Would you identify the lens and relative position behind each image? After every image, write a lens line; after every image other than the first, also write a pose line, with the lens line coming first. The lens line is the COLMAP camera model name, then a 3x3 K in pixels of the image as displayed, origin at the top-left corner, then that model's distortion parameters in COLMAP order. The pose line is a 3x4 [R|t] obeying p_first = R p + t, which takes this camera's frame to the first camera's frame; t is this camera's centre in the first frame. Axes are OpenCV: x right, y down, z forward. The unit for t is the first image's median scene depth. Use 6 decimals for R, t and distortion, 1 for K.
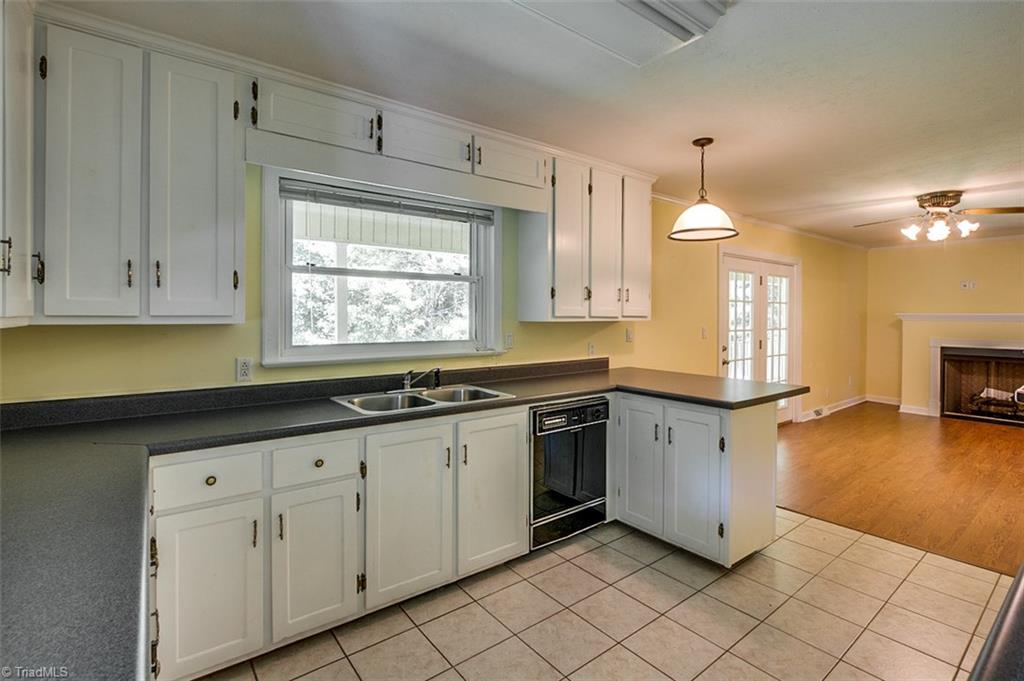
lens RADIAL K [[485.2, 0, 515.8], [0, 485.2, 319.2], [0, 0, 1]] dist [-0.004585, -0.000418]
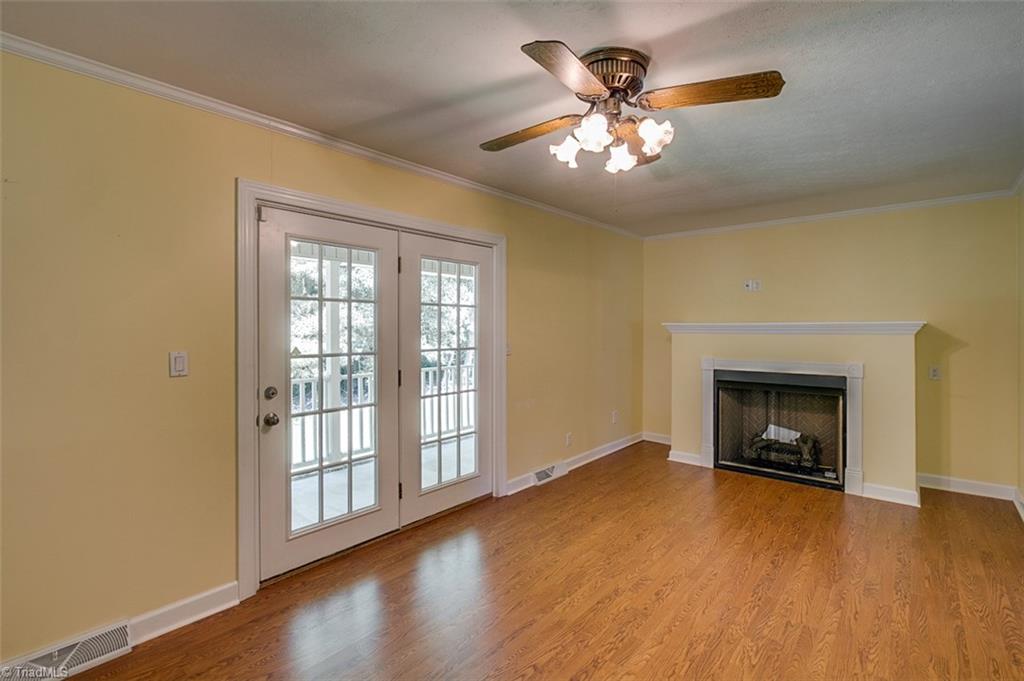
lens RADIAL K [[474.0, 0, 523.9], [0, 474.0, 333.5], [0, 0, 1]] dist [-0.005228, 0.000382]
pose [[0.978857, -0.004942, 0.204485, 0.666020], [0.004177, 0.999983, 0.004174, -0.000959], [-0.204502, -0.003231, 0.978861, 0.538229]]
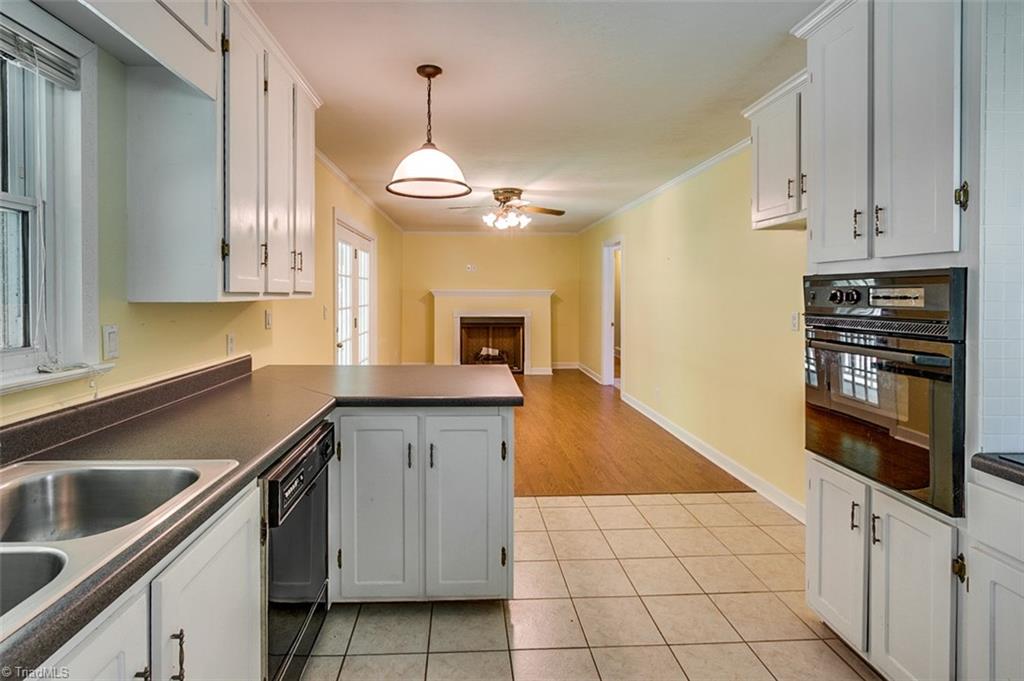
lens RADIAL K [[495.1, 0, 490.7], [0, 495.1, 297.7], [0, 0, 1]] dist [-0.001868, 0.000349]
pose [[0.574696, -0.008896, 0.818319, -0.149462], [0.004607, 0.999960, 0.007635, -0.001931], [-0.818354, -0.000618, 0.574714, 0.311806]]
